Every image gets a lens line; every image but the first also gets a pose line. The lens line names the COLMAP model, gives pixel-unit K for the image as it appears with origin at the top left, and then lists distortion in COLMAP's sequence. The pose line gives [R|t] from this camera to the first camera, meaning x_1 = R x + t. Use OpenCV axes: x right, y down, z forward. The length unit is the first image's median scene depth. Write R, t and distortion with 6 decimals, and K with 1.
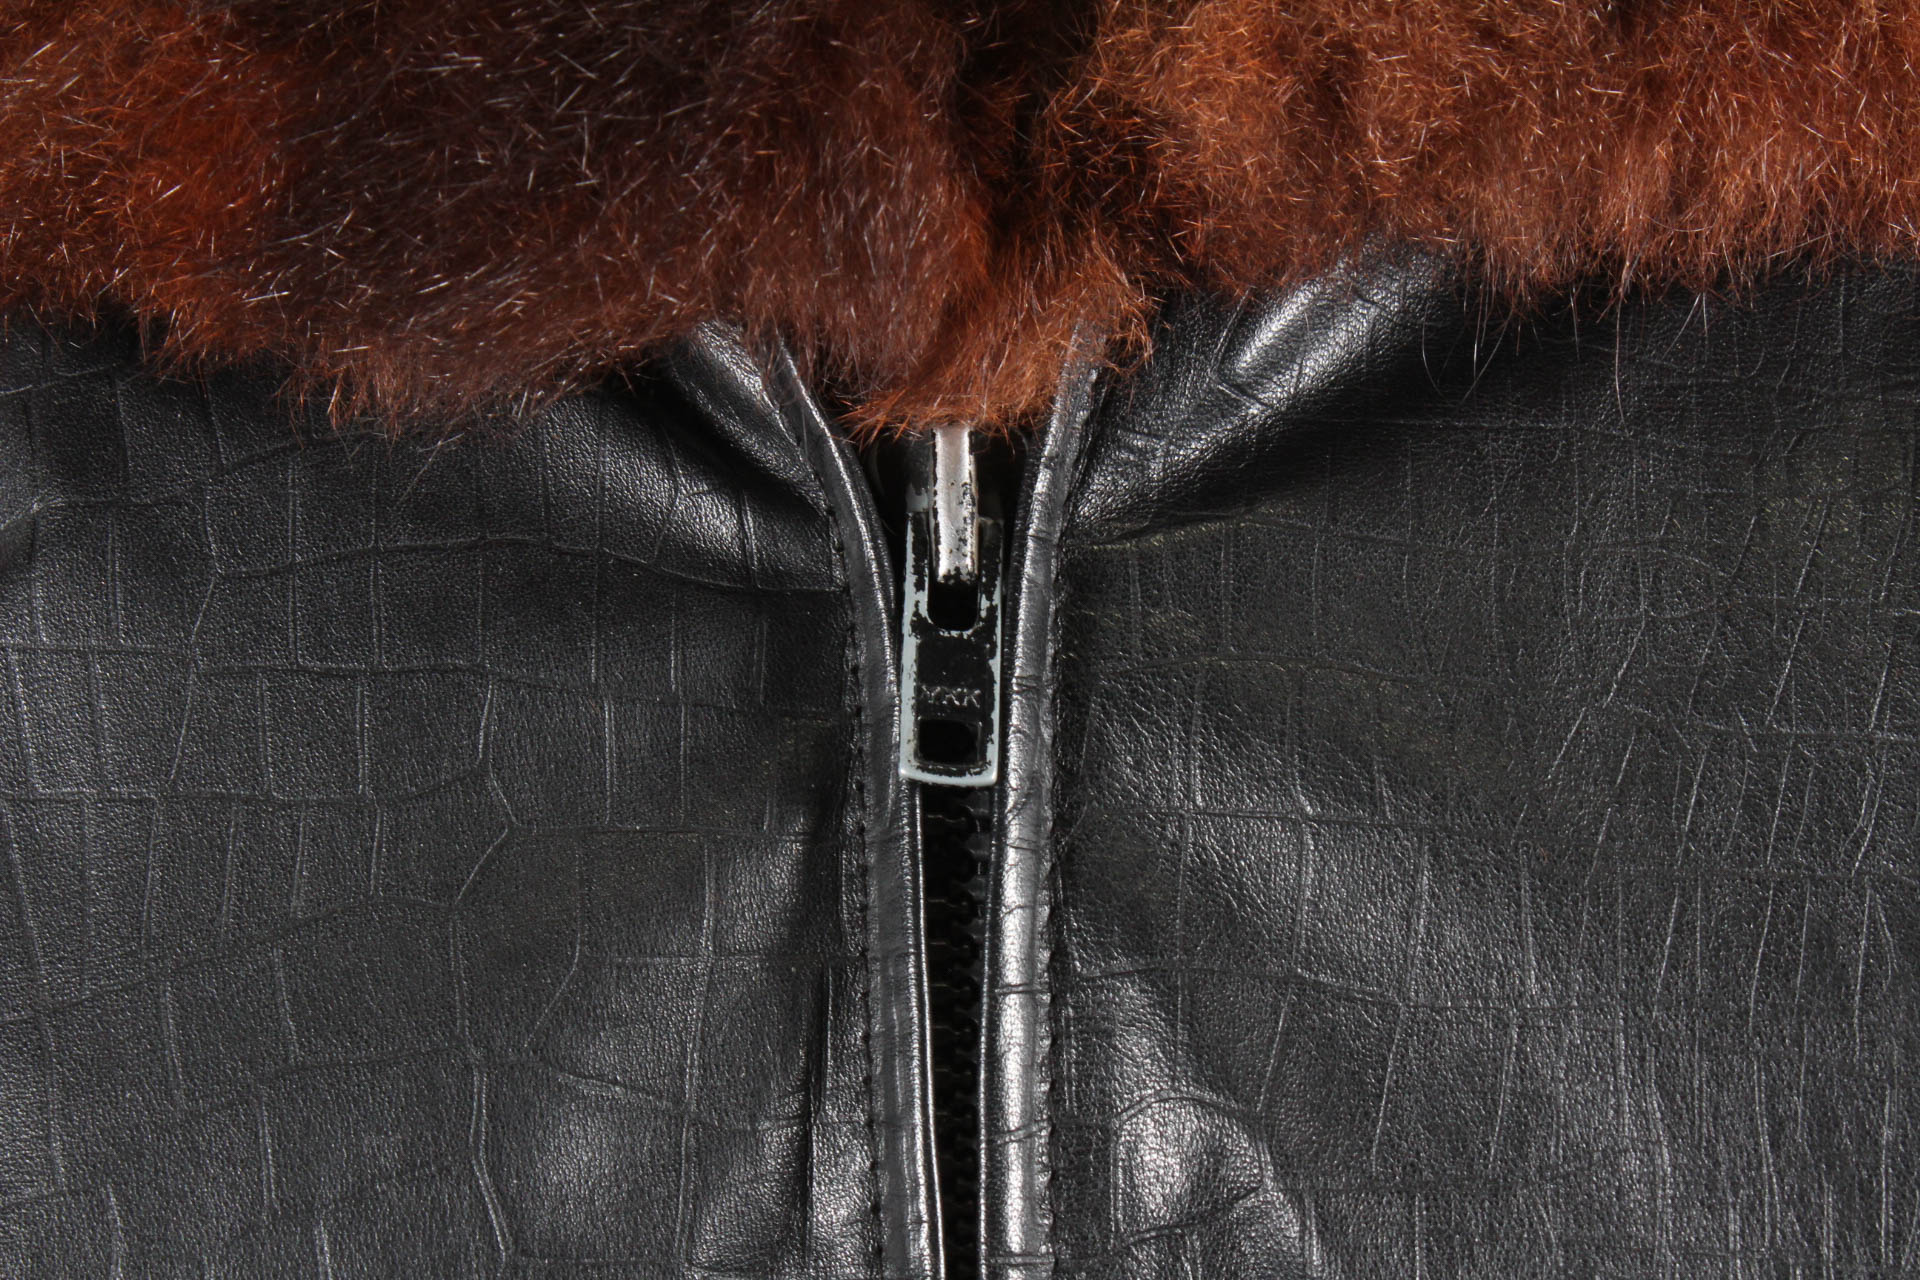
lens RADIAL K [[4520.6, 0, 953.9], [0, 4520.6, 634.2], [0, 0, 1]] dist [0.083053, 0.000000]
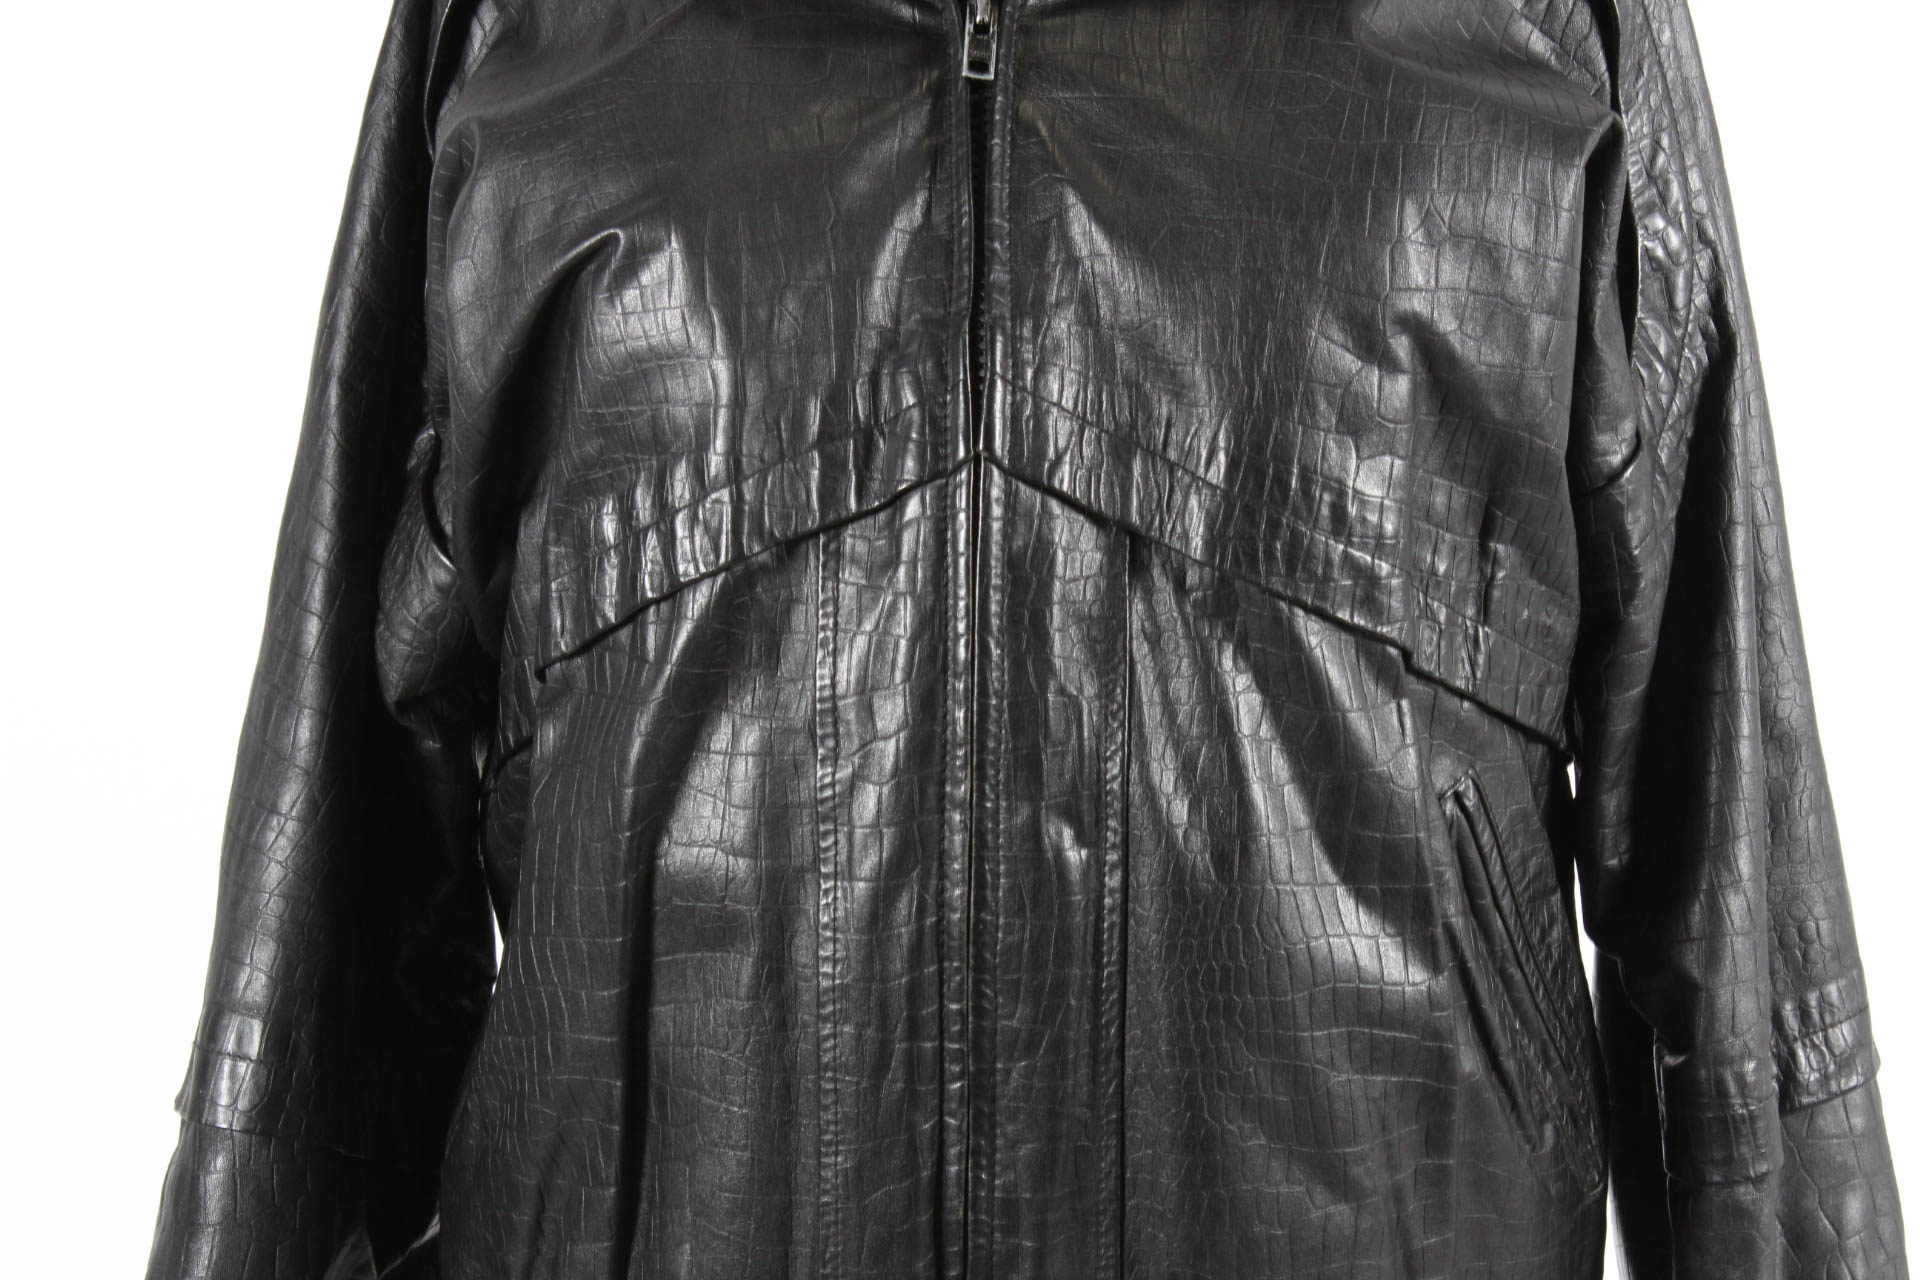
lens RADIAL K [[4520.6, 0, 954.2], [0, 4520.6, 632.8], [0, 0, 1]] dist [0.083053, 0.000000]
pose [[0.998986, 0.013486, -0.042947, 0.120539], [-0.021221, 0.982490, -0.185102, 0.977882], [0.039699, 0.185825, 0.981780, -1.976541]]
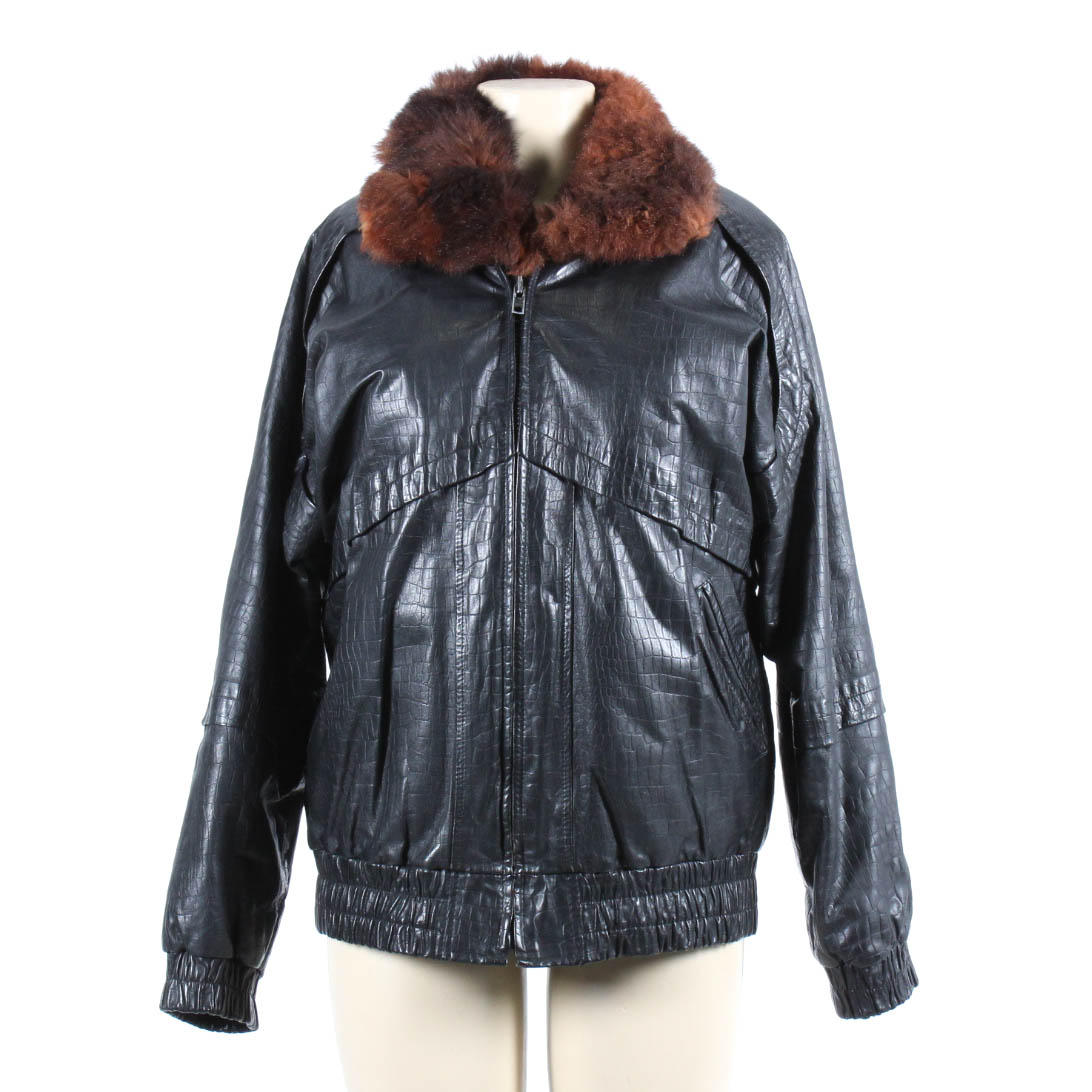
lens RADIAL K [[3506.6, 0, 545.4], [0, 3506.6, 546.5], [0, 0, 1]] dist [0.069654, 0.000000]
pose [[0.998212, 0.010556, -0.058829, 0.425437], [-0.025230, 0.966709, -0.254630, 2.048855], [0.054183, 0.255659, 0.965247, -5.008061]]
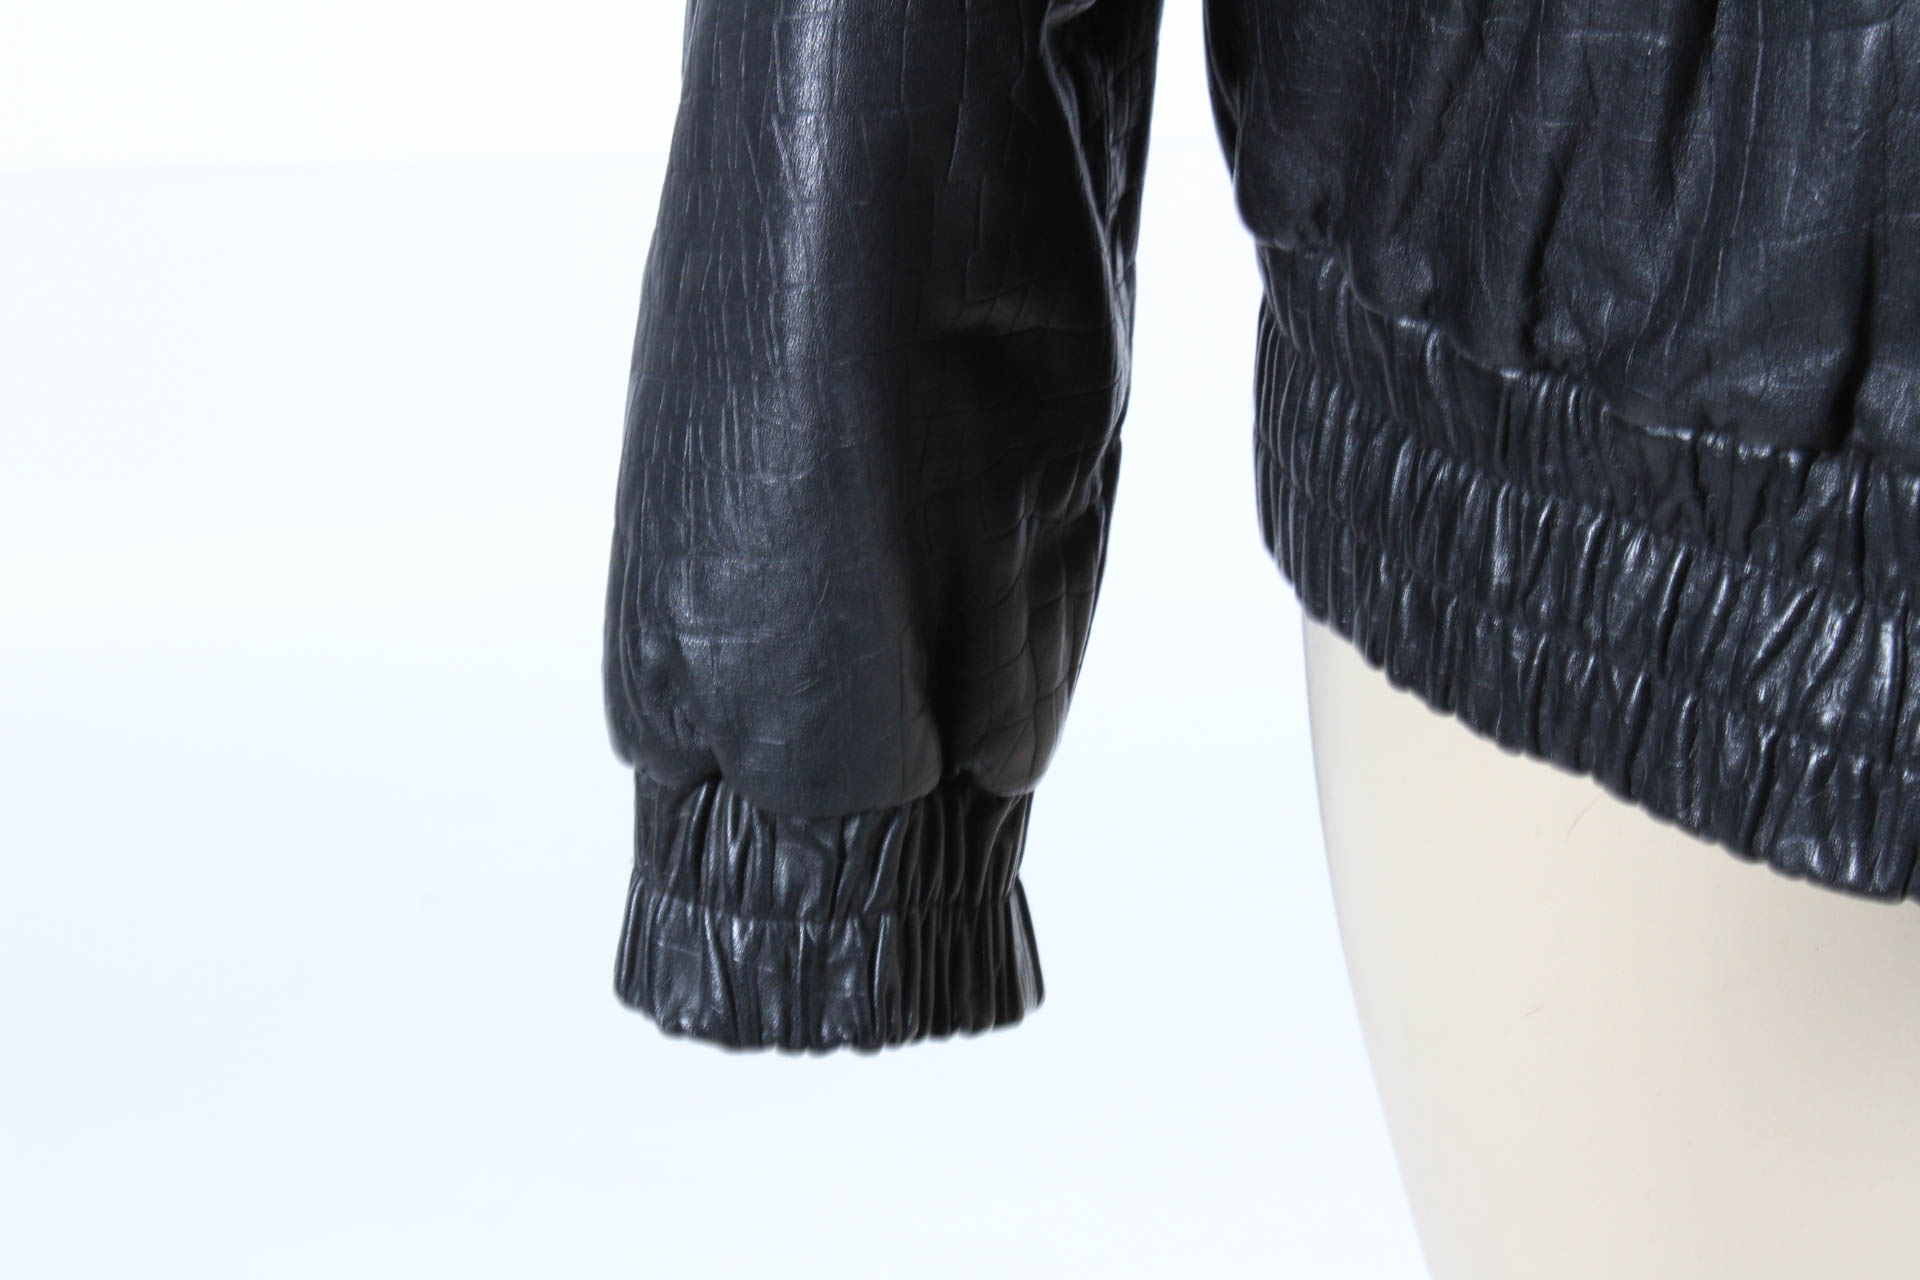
lens RADIAL K [[4520.6, 0, 958.4], [0, 4520.6, 638.2], [0, 0, 1]] dist [0.083053, 0.000000]
pose [[0.998568, -0.001515, -0.053474, -0.420084], [0.007745, 0.993161, 0.116496, 0.874980], [0.052932, -0.116743, 0.991751, -0.377652]]
